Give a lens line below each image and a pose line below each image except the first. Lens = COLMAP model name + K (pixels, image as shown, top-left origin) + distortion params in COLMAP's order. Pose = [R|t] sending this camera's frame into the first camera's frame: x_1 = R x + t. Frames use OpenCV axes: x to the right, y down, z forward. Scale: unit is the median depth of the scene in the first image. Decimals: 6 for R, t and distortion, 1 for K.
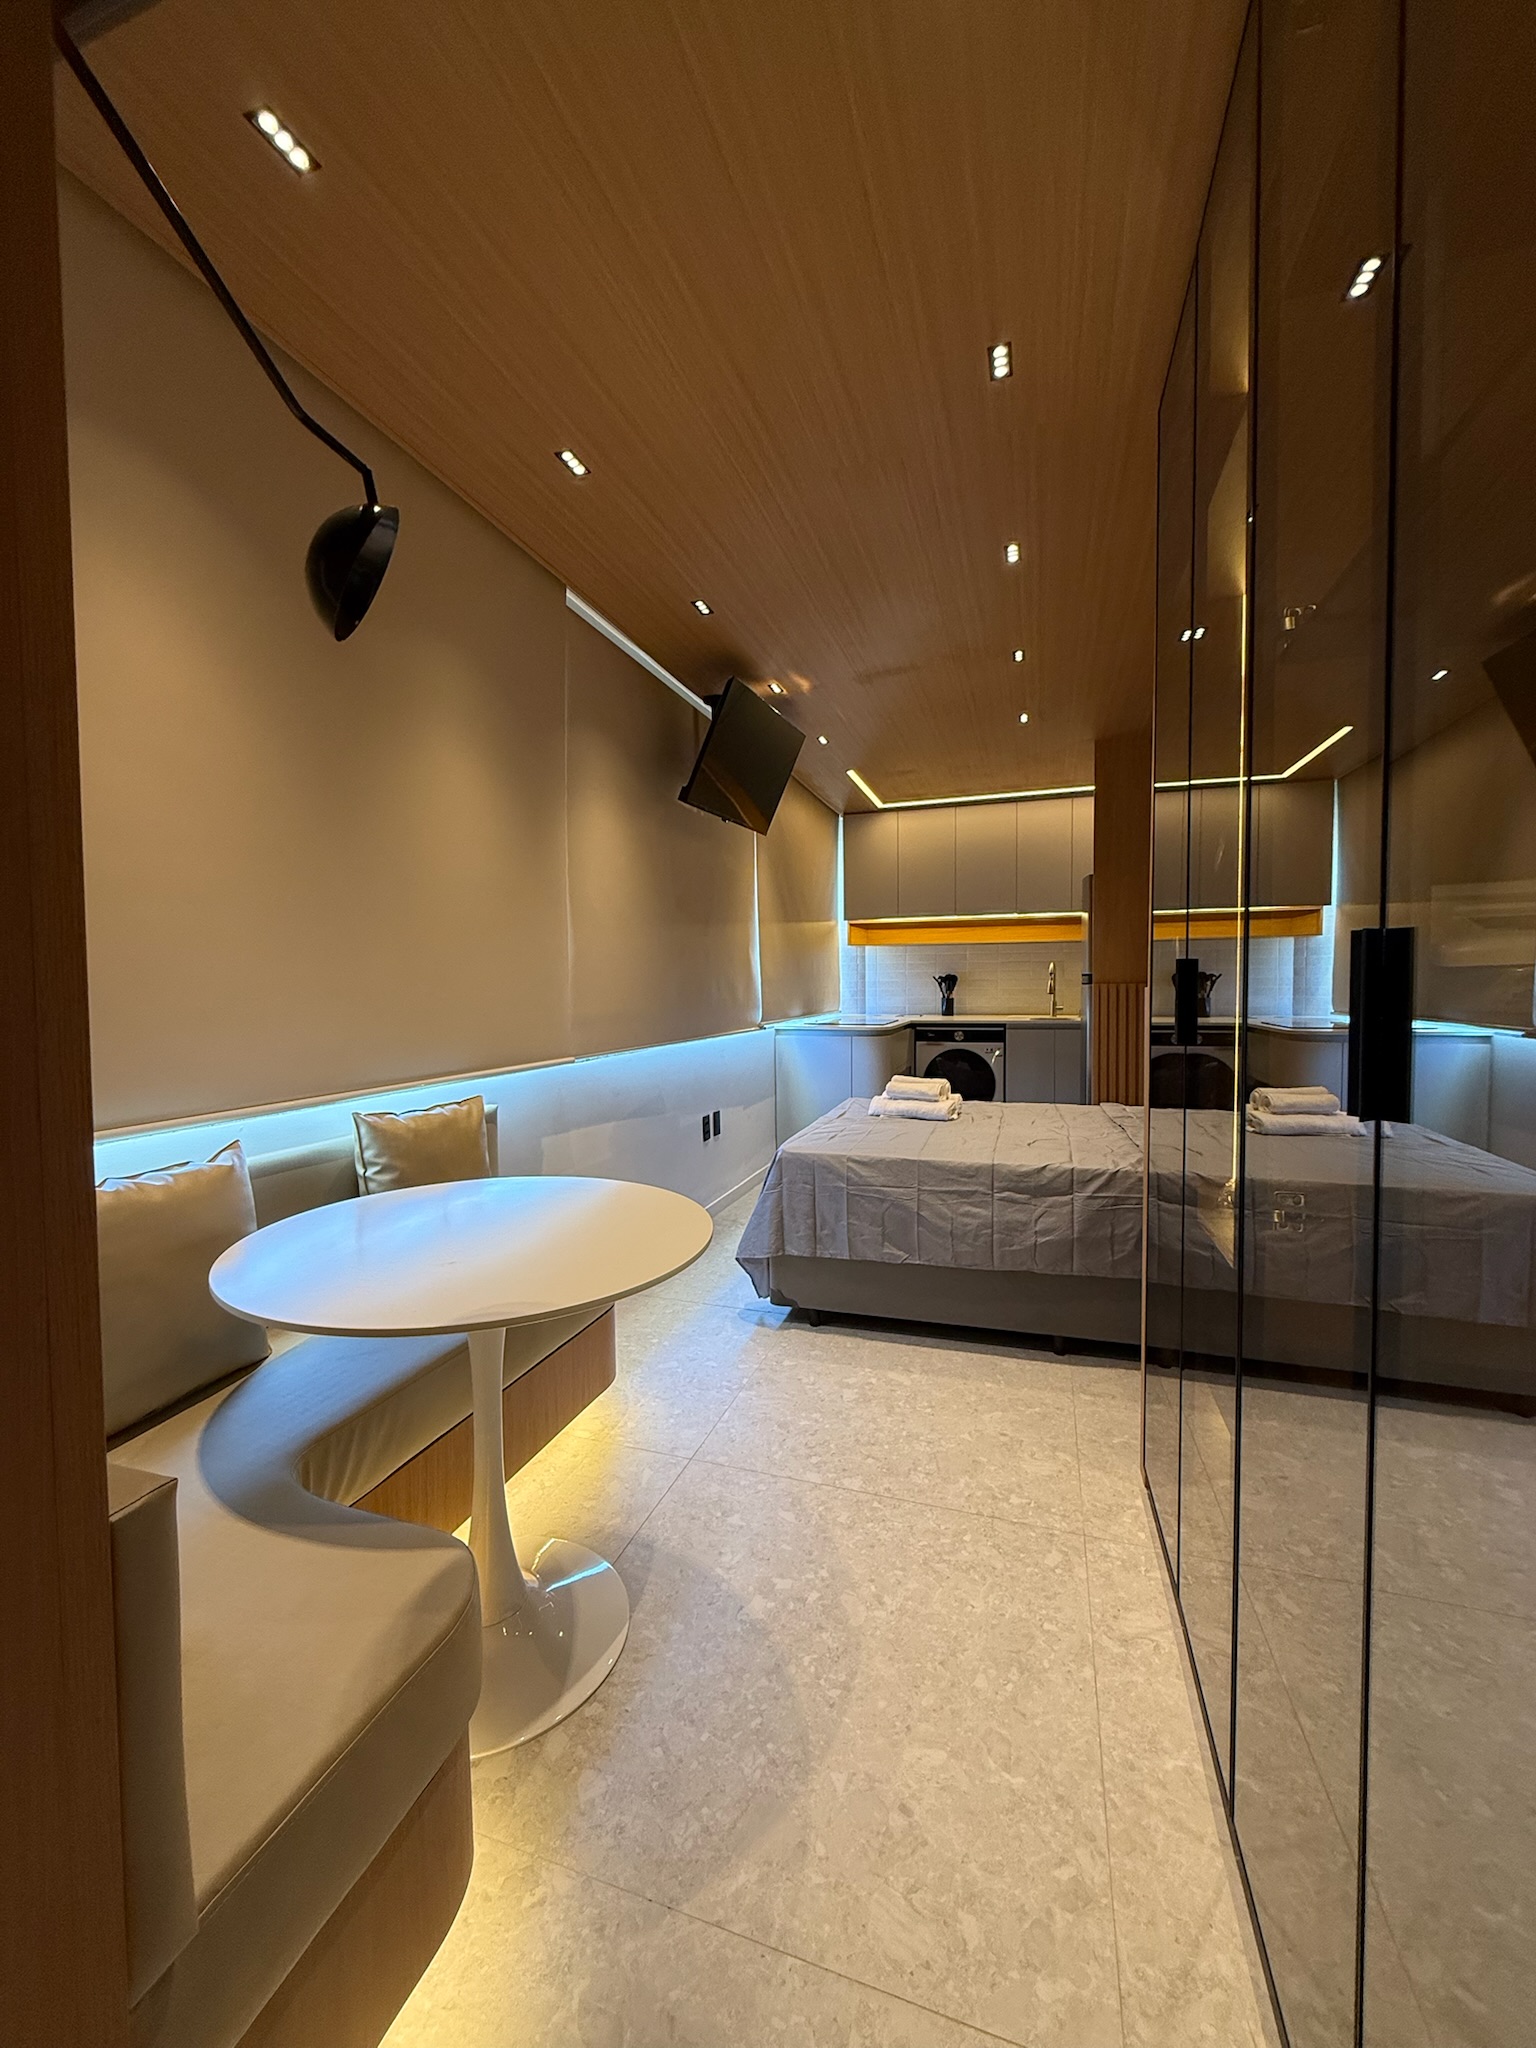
lens RADIAL K [[809.6, 0, 770.6], [0, 809.6, 1015.0], [0, 0, 1]] dist [0.000628, -0.000124]
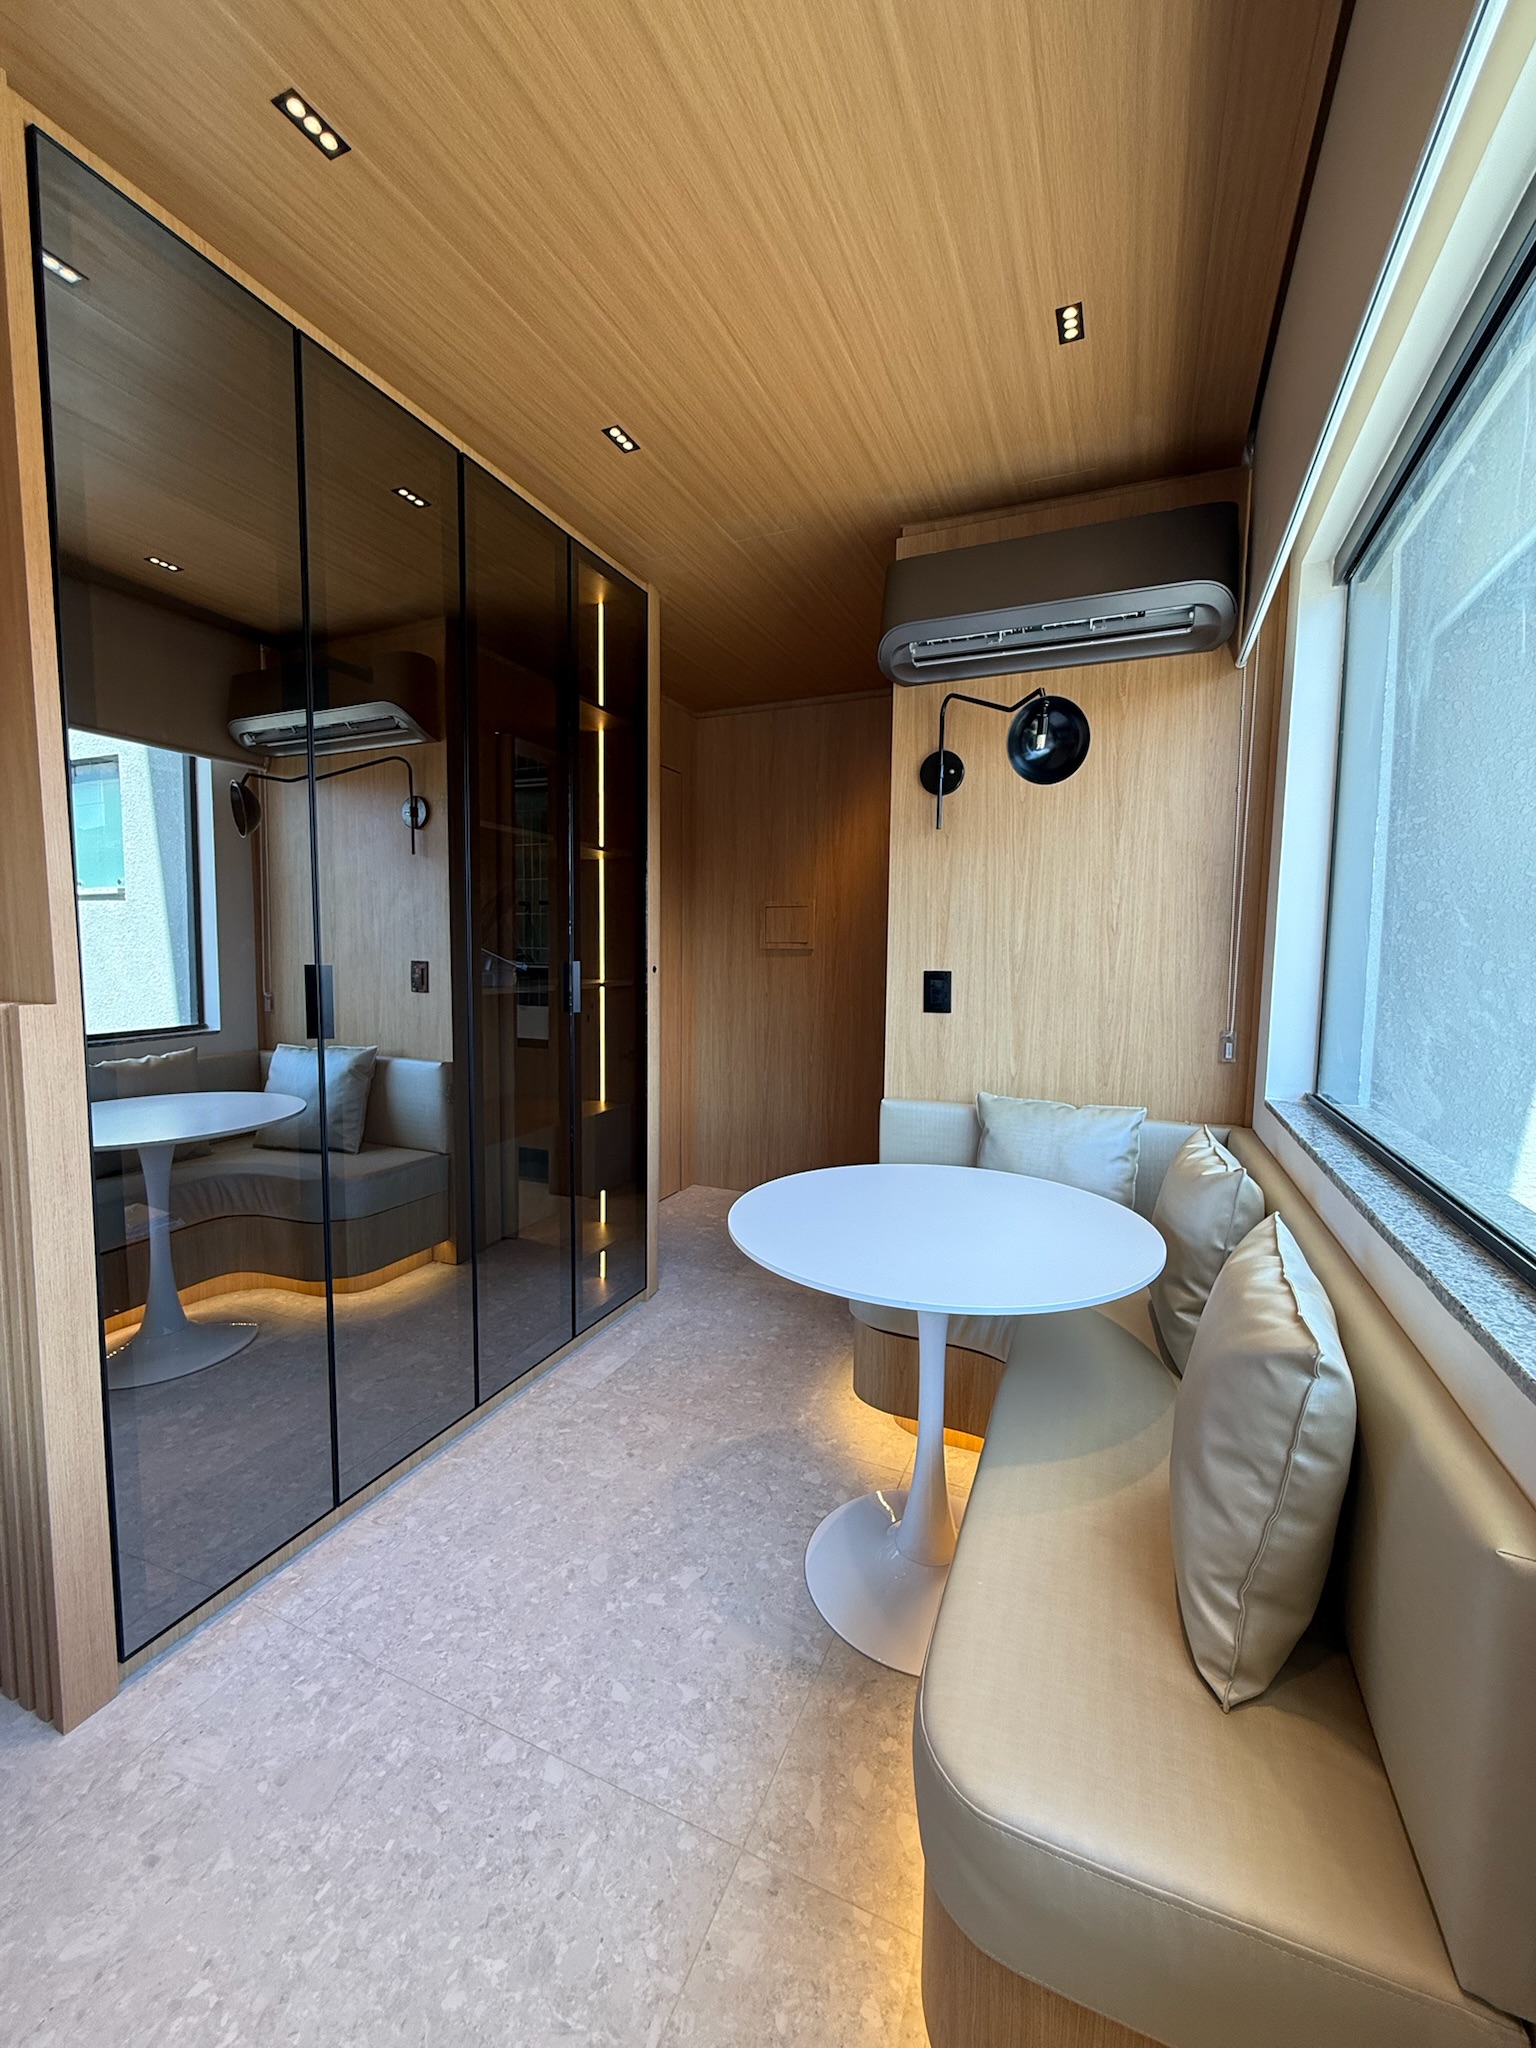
lens RADIAL K [[809.6, 0, 770.4], [0, 809.6, 1015.5], [0, 0, 1]] dist [0.000628, -0.000124]
pose [[-0.995700, -0.011526, 0.091912, -0.152993], [-0.000566, 0.992967, 0.118391, -0.089809], [-0.092630, 0.117830, -0.988704, 1.392888]]
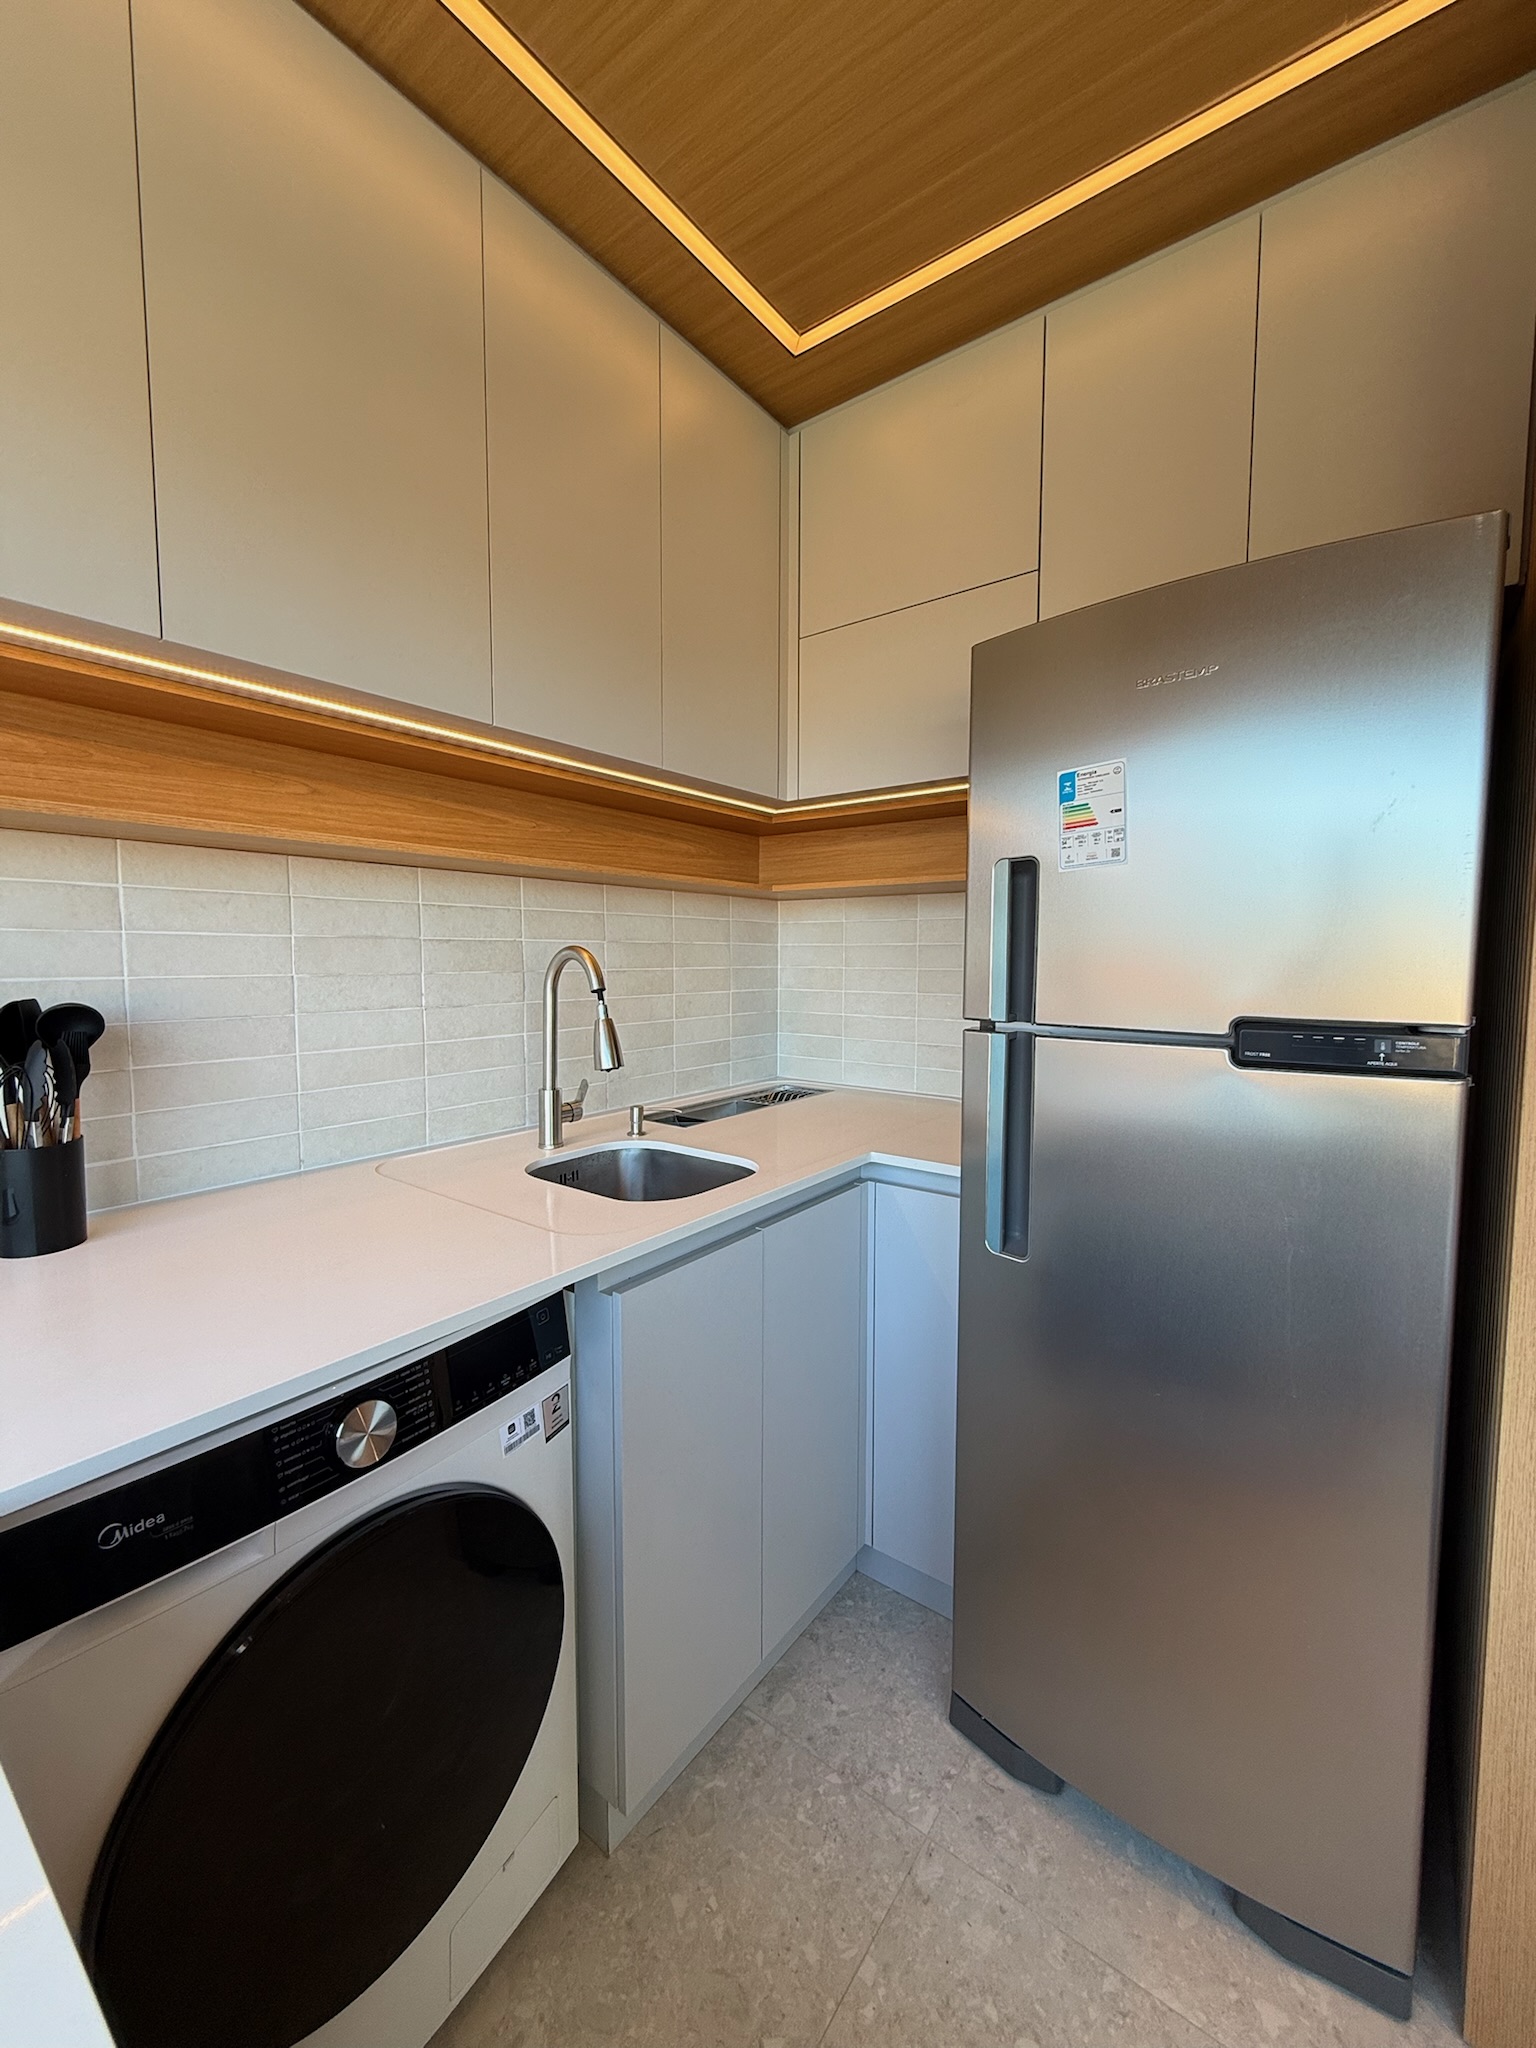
lens RADIAL K [[809.6, 0, 768.1], [0, 809.6, 1013.1], [0, 0, 1]] dist [0.000628, -0.000124]
pose [[0.320397, -0.060243, 0.945366, 0.315660], [0.035251, 0.998043, 0.051653, -0.149429], [-0.946627, 0.016775, 0.321894, 2.314569]]
